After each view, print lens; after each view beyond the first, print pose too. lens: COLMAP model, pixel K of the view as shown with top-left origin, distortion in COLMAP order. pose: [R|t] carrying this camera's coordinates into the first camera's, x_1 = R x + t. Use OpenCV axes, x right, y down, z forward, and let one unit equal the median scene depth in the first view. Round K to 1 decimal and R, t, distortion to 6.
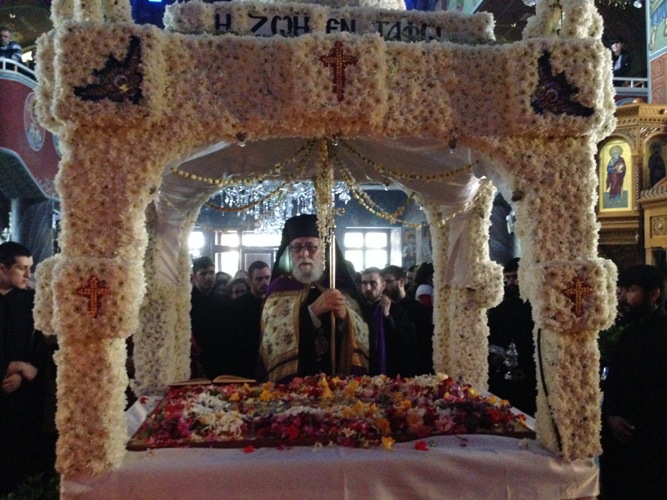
lens RADIAL K [[606.5, 0, 333.5], [0, 606.5, 250.0], [0, 0, 1]] dist [0.122450, -0.206916]
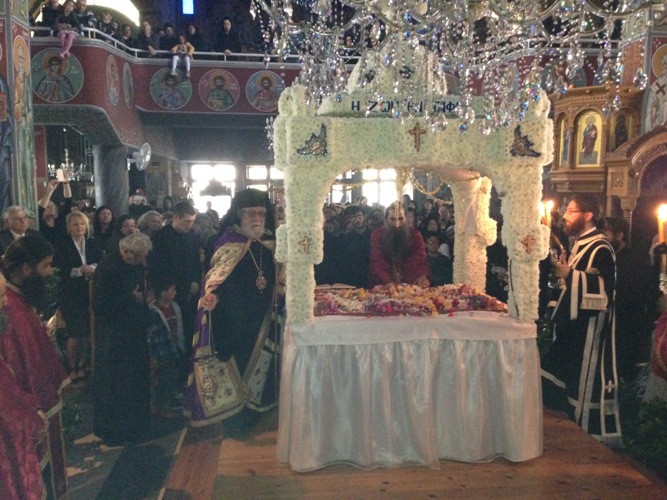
lens RADIAL K [[606.5, 0, 333.5], [0, 606.5, 250.0], [0, 0, 1]] dist [0.122450, -0.206916]
pose [[0.999985, 0.000647, -0.005352, -0.245042], [0.000028, 0.992122, 0.125273, -0.158437], [0.005391, -0.125272, 0.992108, -1.021746]]
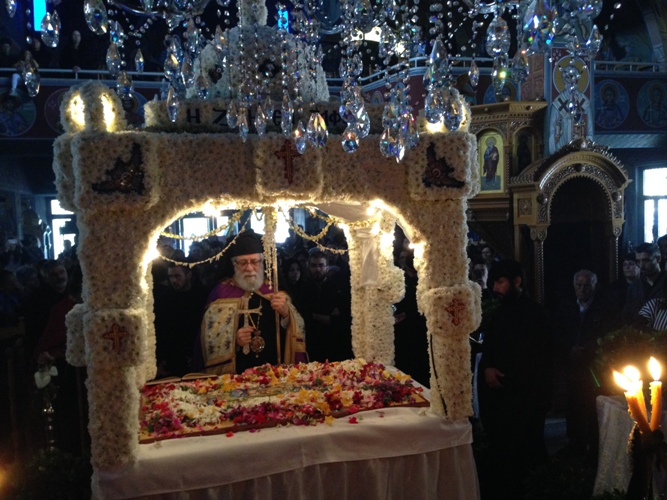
lens RADIAL K [[606.5, 0, 333.5], [0, 606.5, 250.0], [0, 0, 1]] dist [0.122450, -0.206916]
pose [[0.985689, -0.043597, 0.162840, -0.113484], [0.030037, 0.995943, 0.084828, -0.192058], [-0.165877, -0.078723, 0.982999, -0.347428]]
